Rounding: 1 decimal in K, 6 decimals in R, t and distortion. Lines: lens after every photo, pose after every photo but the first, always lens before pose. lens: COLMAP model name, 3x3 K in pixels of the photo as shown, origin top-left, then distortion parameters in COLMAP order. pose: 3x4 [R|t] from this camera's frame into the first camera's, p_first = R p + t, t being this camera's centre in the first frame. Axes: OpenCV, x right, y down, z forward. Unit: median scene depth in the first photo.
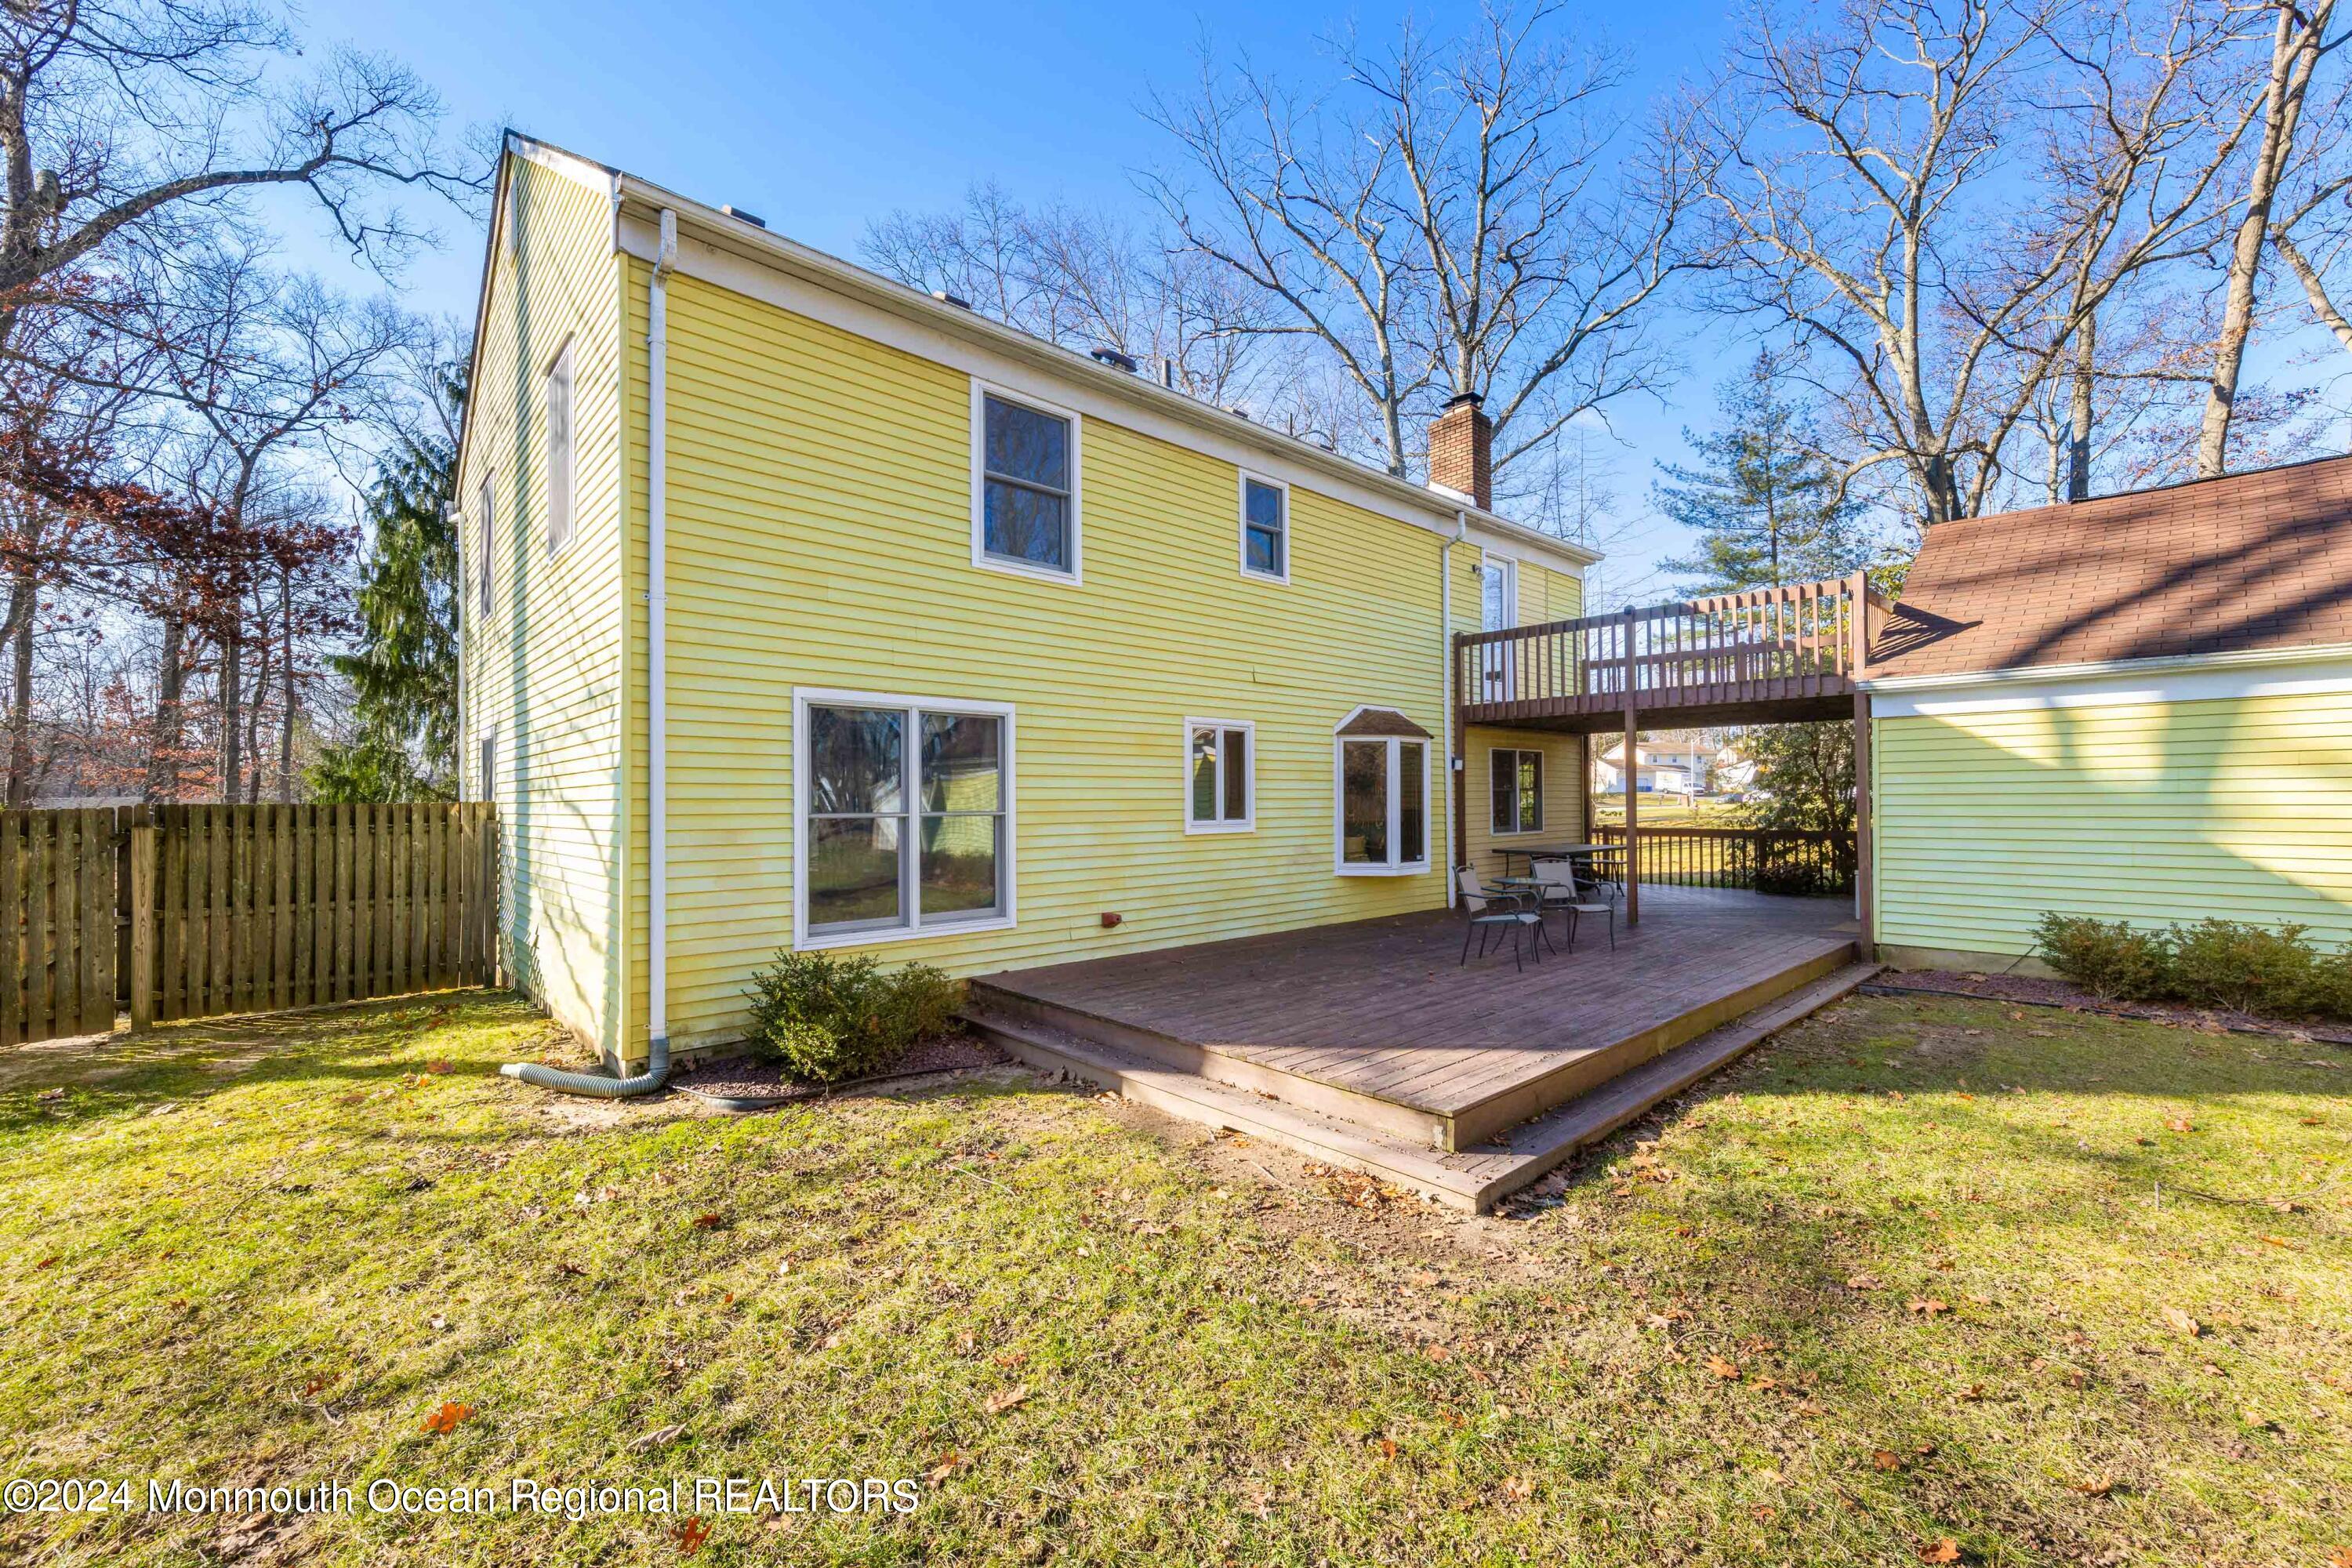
lens RADIAL K [[920.2, 0, 1178.1], [0, 920.2, 791.8], [0, 0, 1]] dist [0.003152, 0.000856]
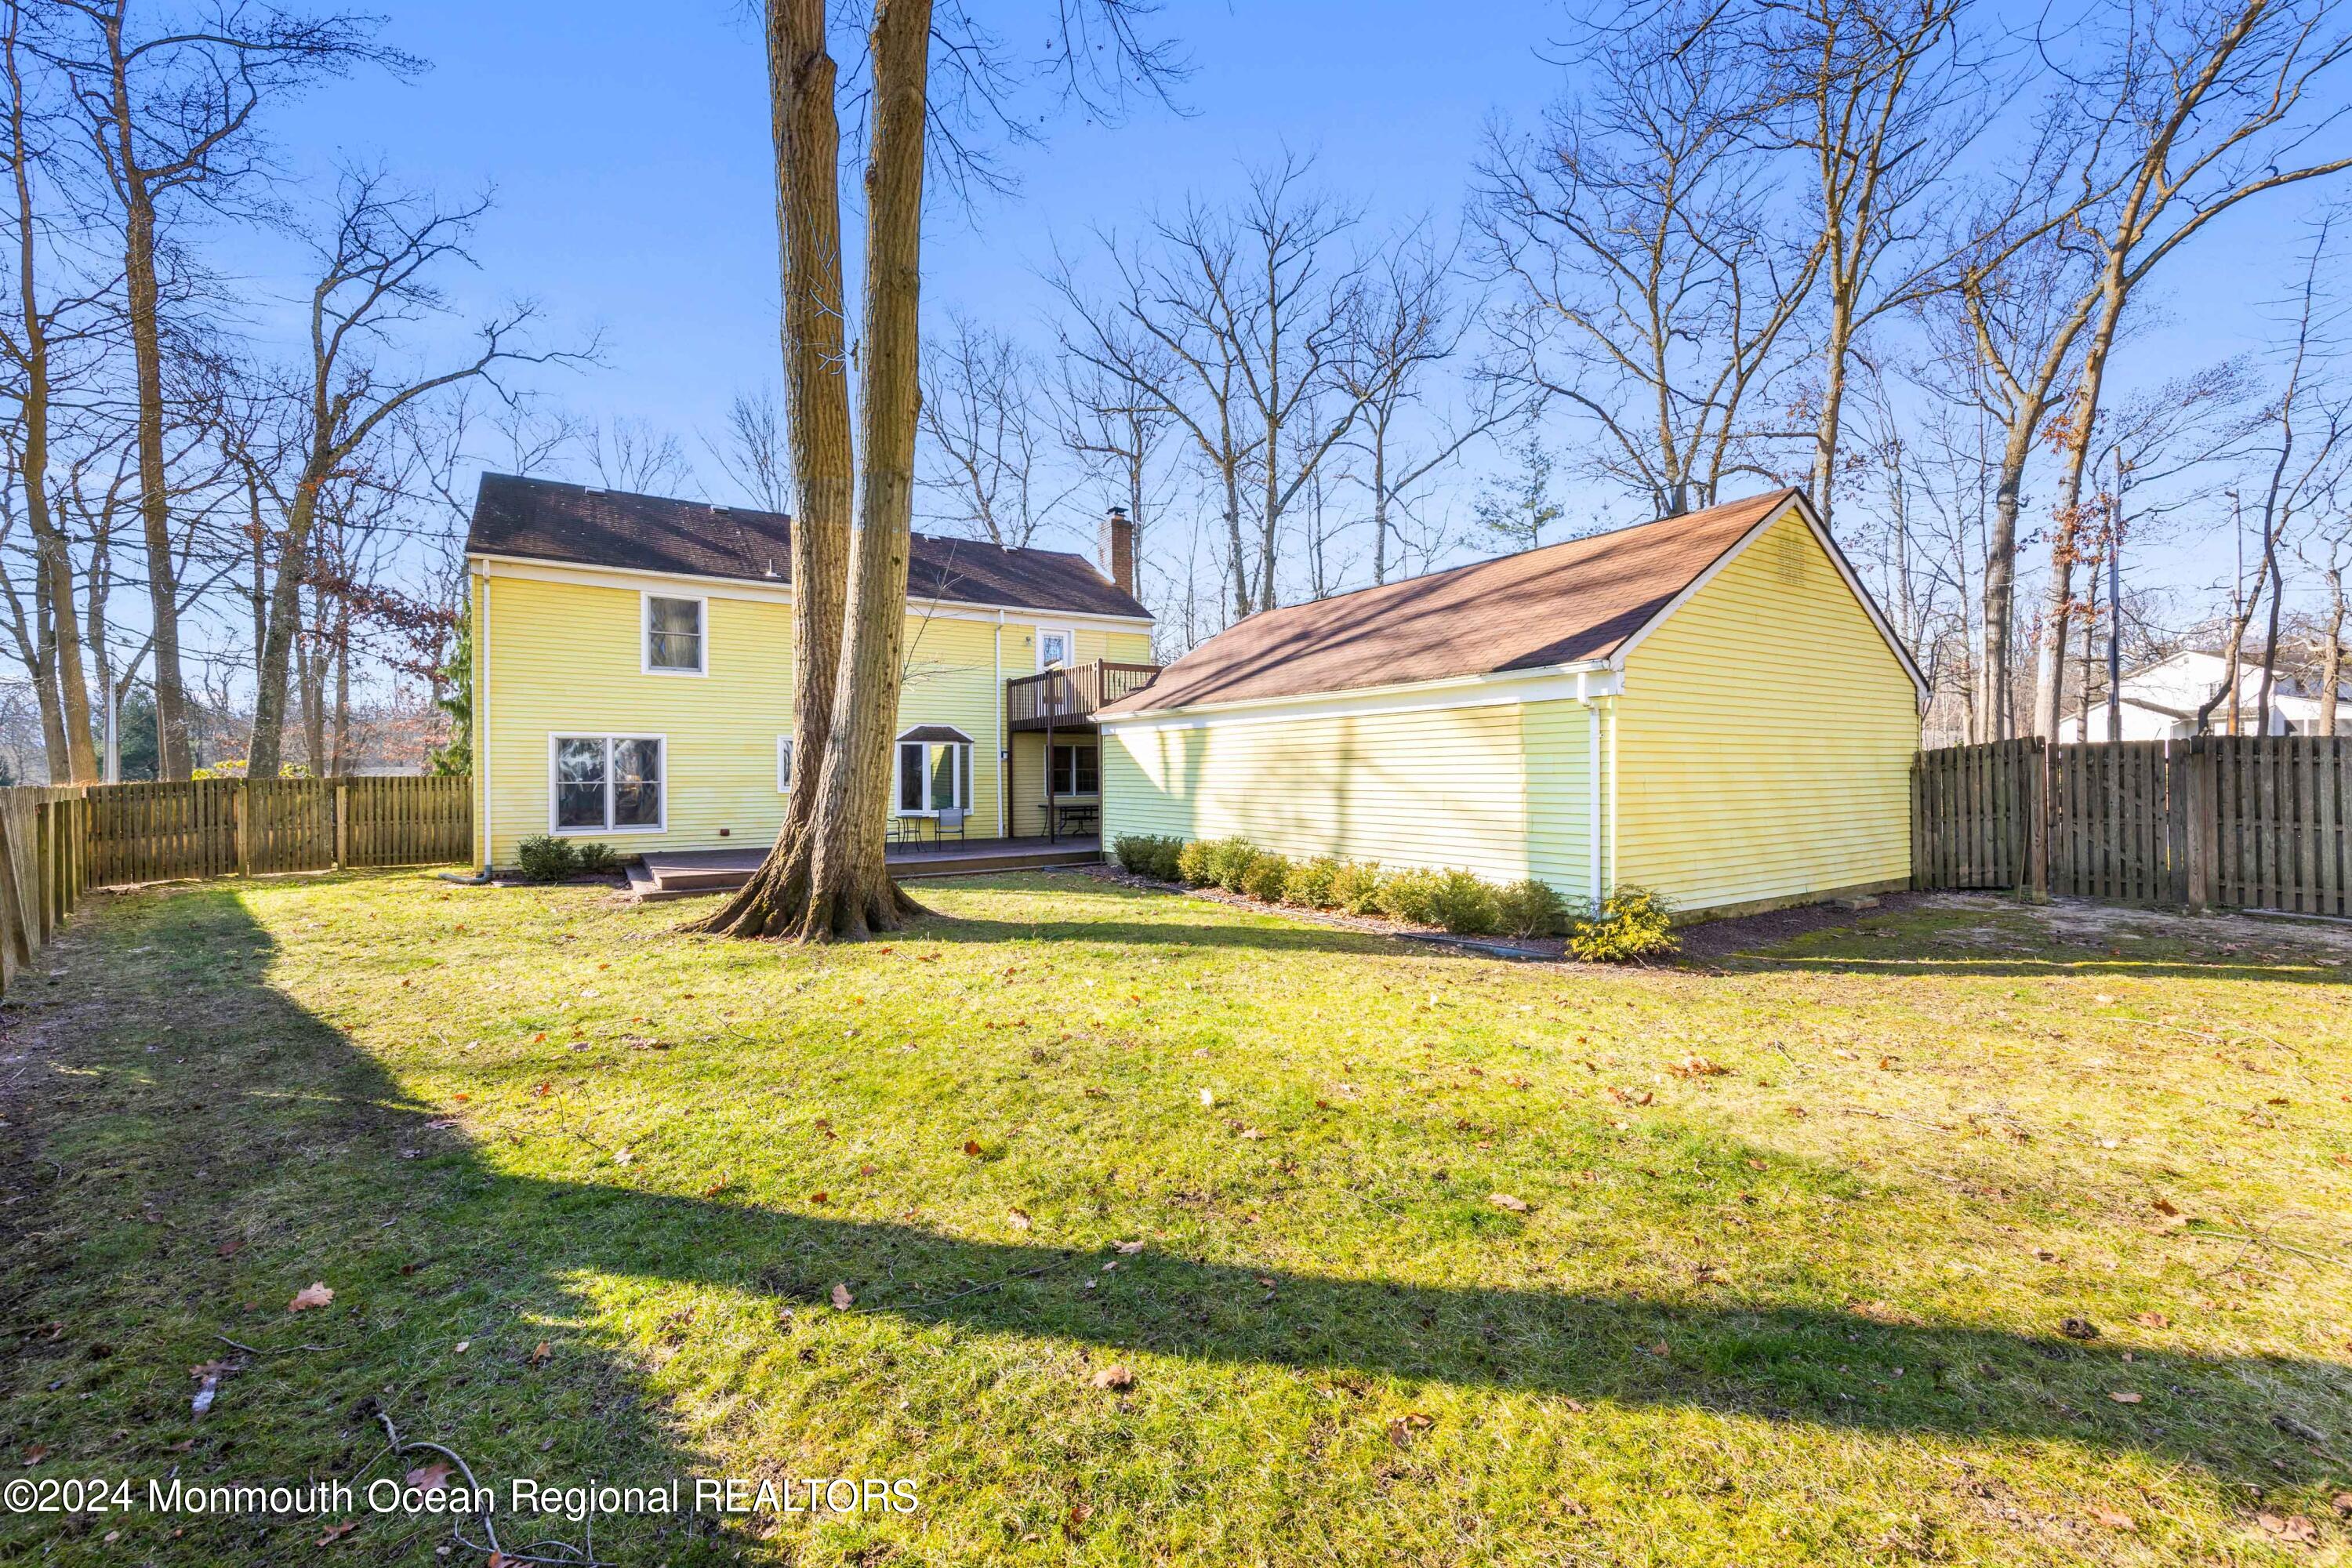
lens RADIAL K [[920.2, 0, 1176.3], [0, 920.2, 776.1], [0, 0, 1]] dist [0.003152, 0.000856]
pose [[0.985586, 0.004402, -0.169116, 1.240329], [-0.002749, 0.999946, 0.010012, -0.015814], [0.169151, -0.009403, 0.985545, -0.868964]]
